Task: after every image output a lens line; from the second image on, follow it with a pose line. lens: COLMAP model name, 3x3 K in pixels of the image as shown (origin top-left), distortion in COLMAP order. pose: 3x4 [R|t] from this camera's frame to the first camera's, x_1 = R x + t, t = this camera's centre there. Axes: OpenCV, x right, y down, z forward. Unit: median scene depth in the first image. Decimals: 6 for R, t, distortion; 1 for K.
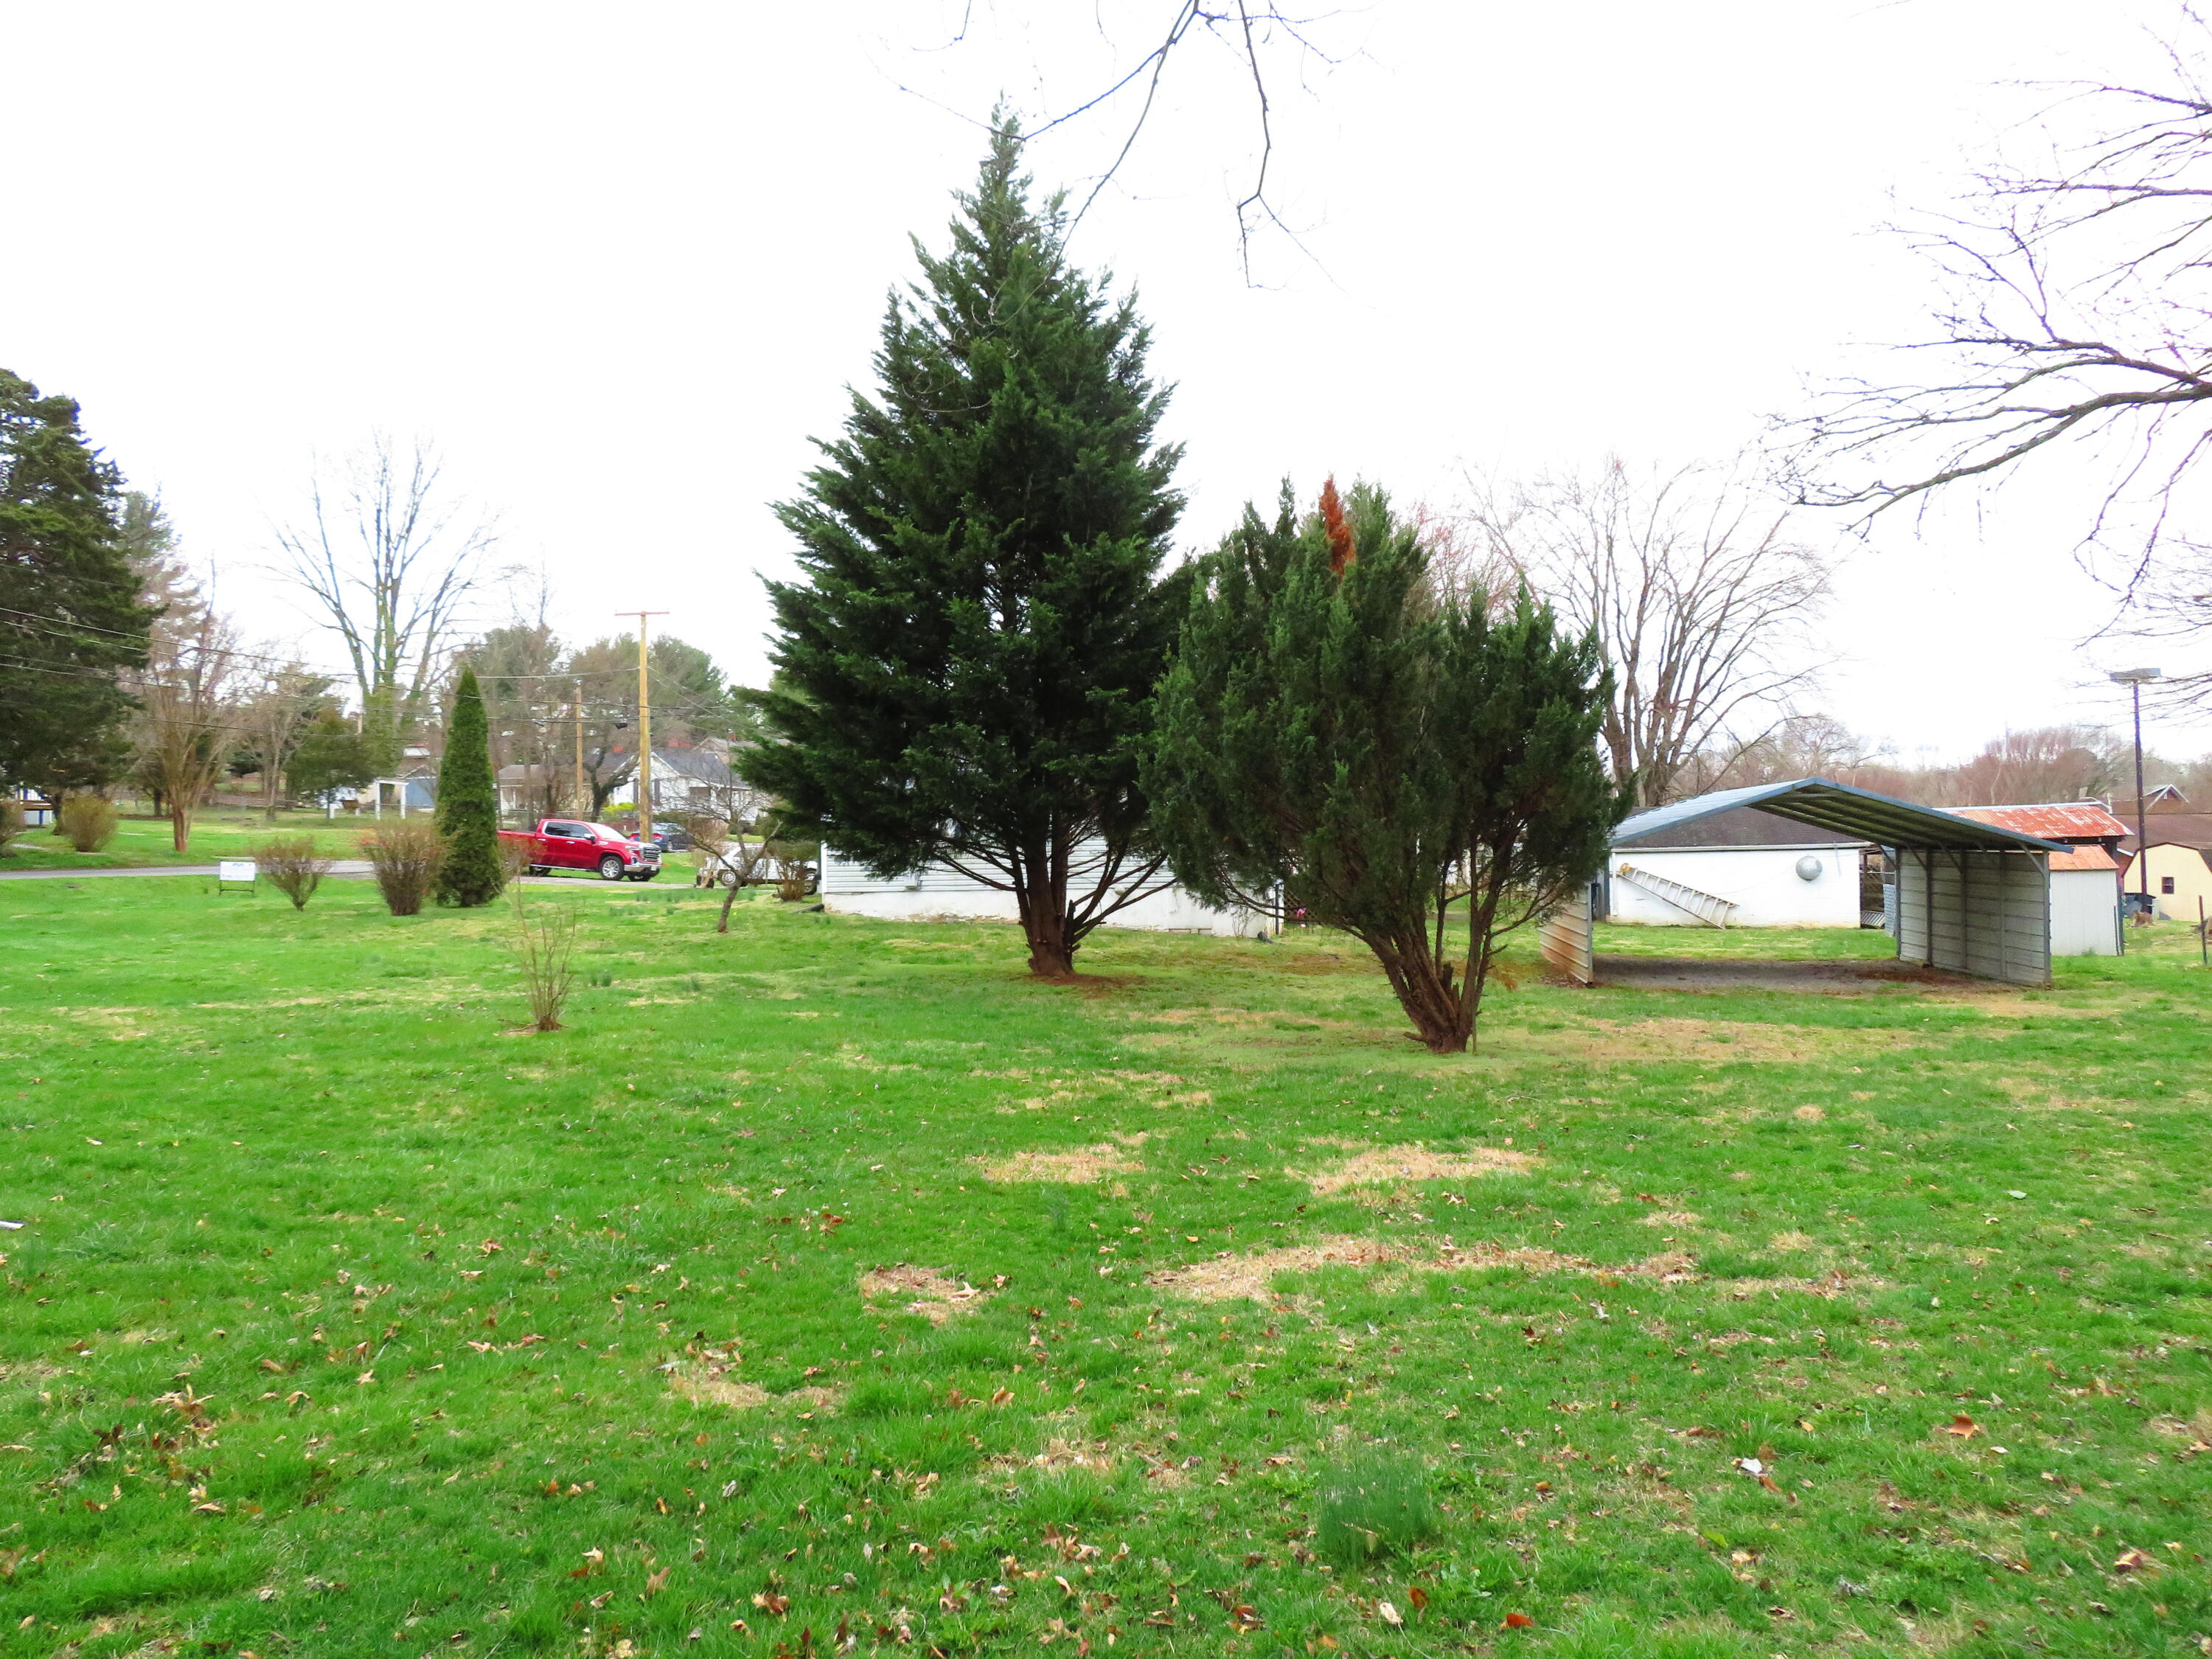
lens RADIAL K [[1560.3, 0, 1106.0], [0, 1560.3, 829.5], [0, 0, 1]] dist [-0.017974, 0.001759]
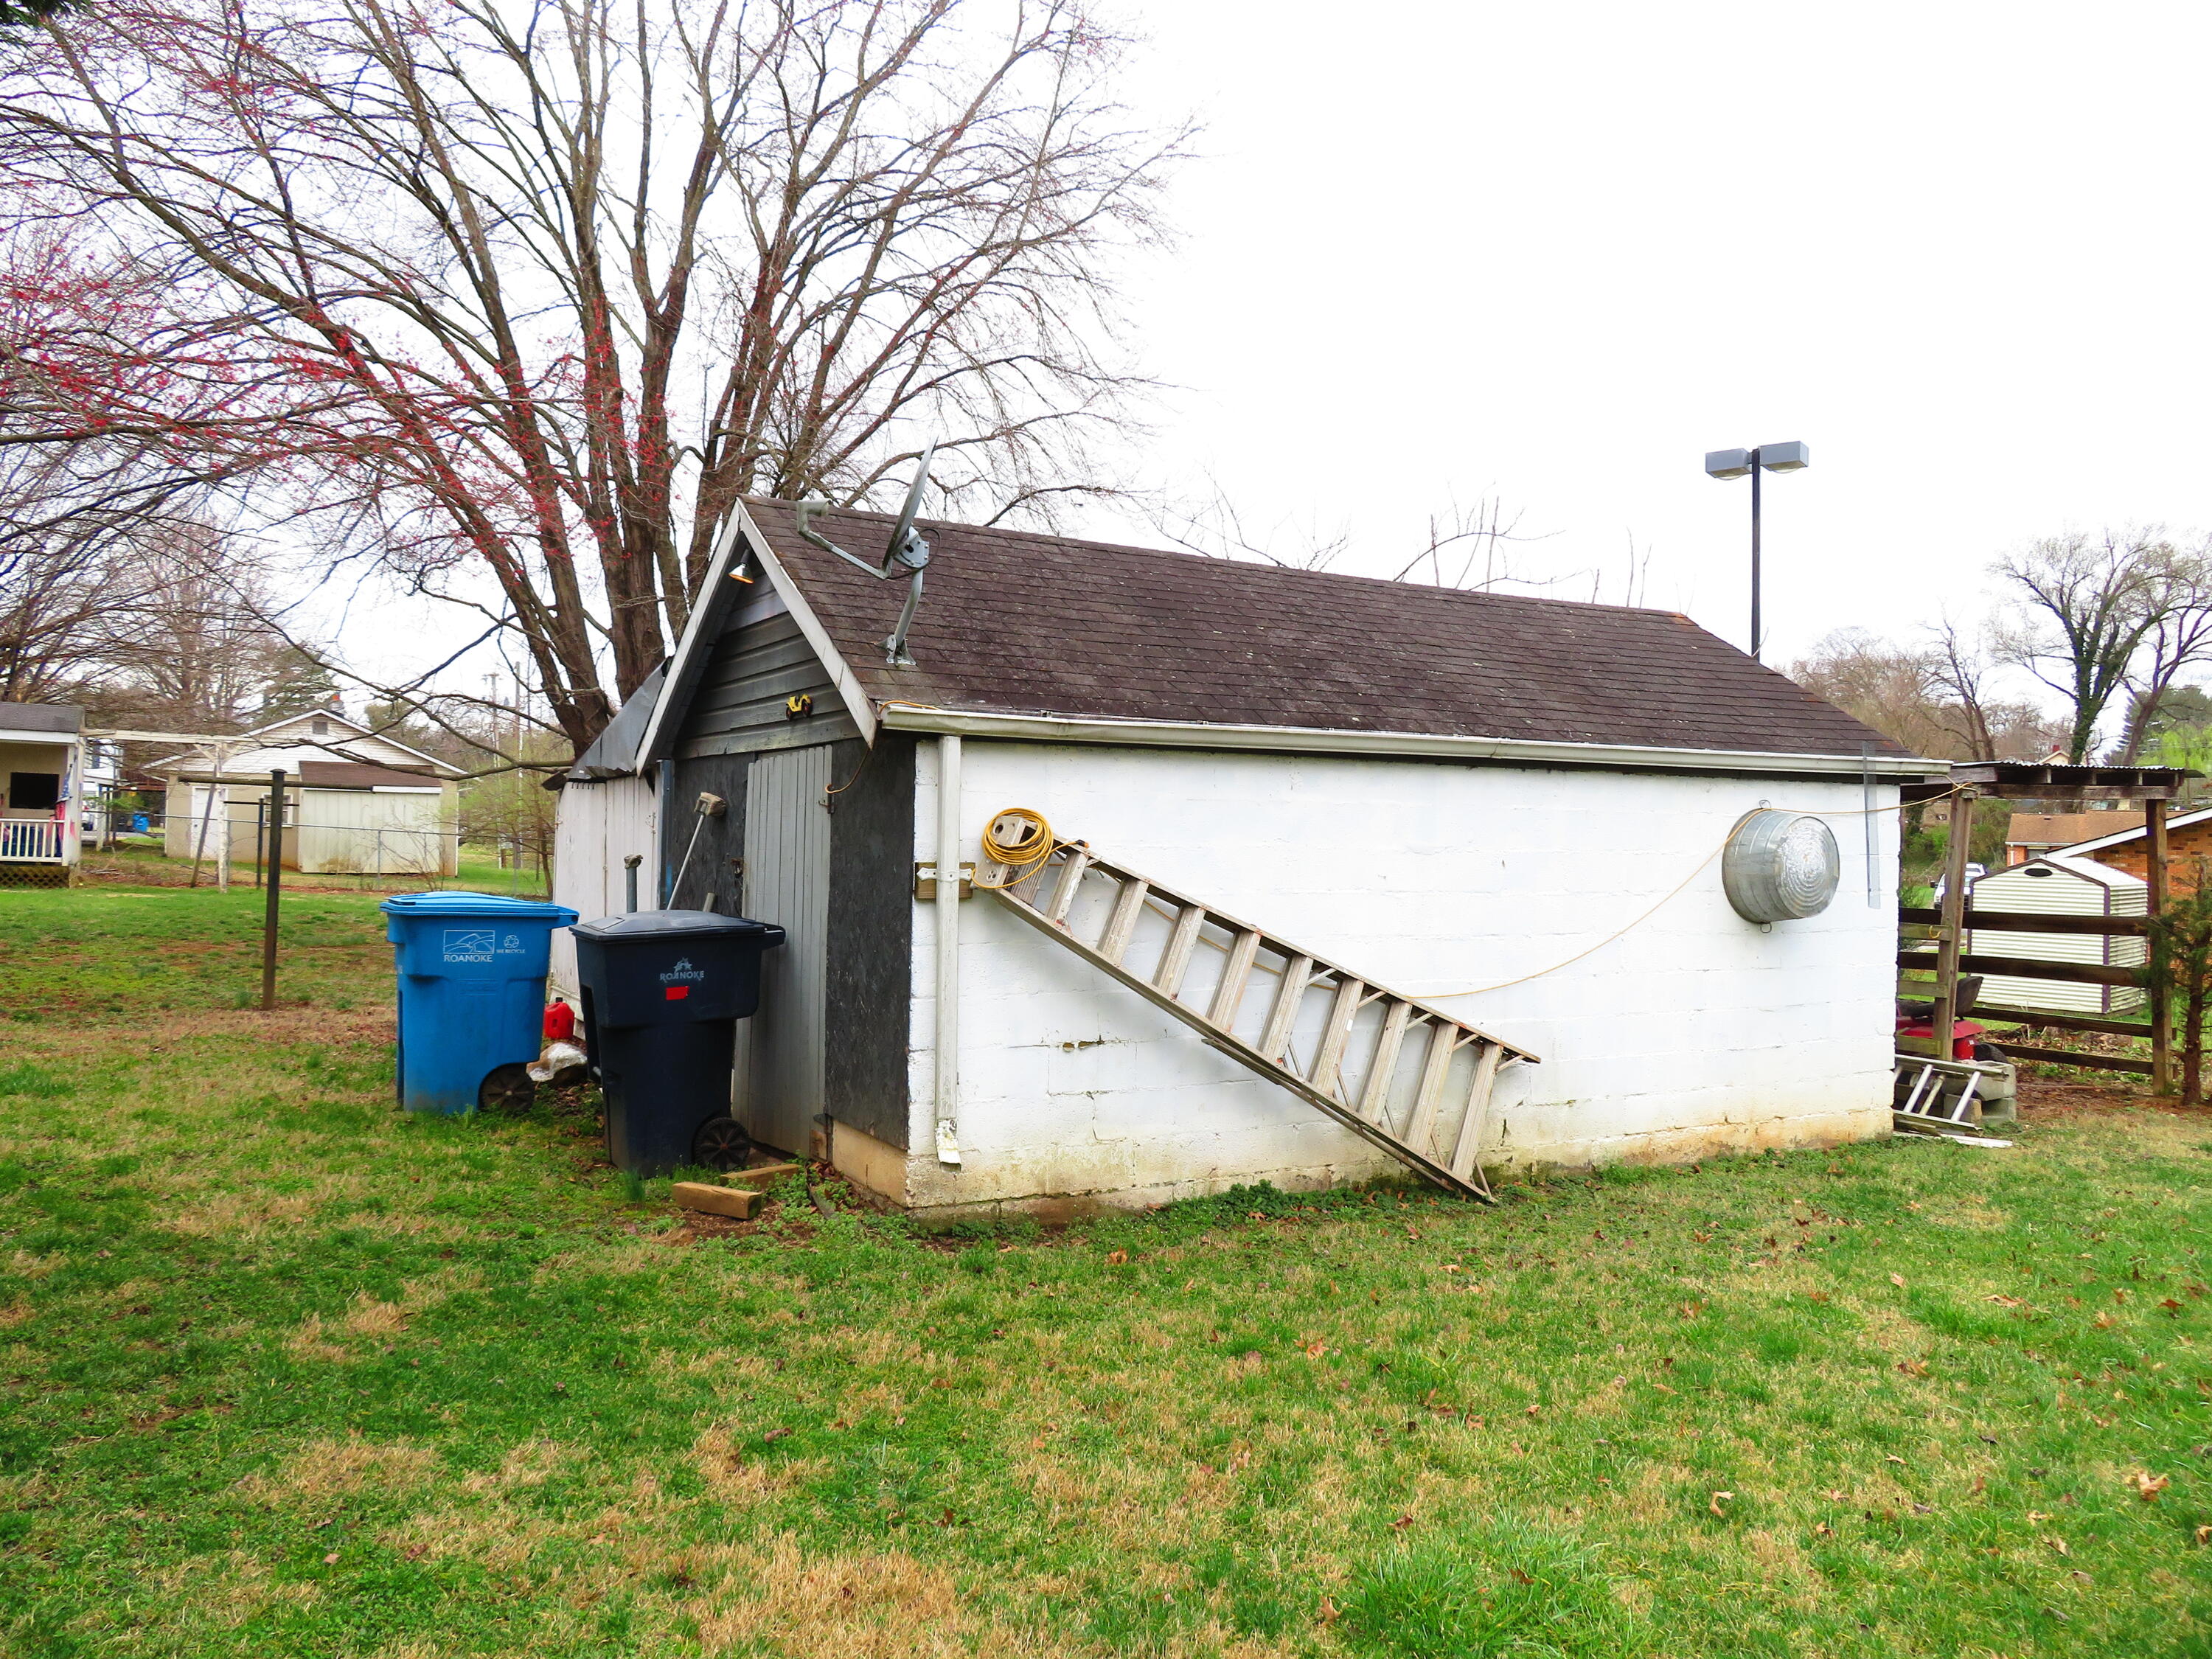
lens RADIAL K [[1560.3, 0, 1106.0], [0, 1560.3, 829.5], [0, 0, 1]] dist [-0.017974, 0.001759]
pose [[0.766269, 0.027861, 0.641916, 0.244014], [-0.042892, 0.999049, 0.007839, 0.022035], [-0.641087, -0.033540, 0.766735, 0.880185]]
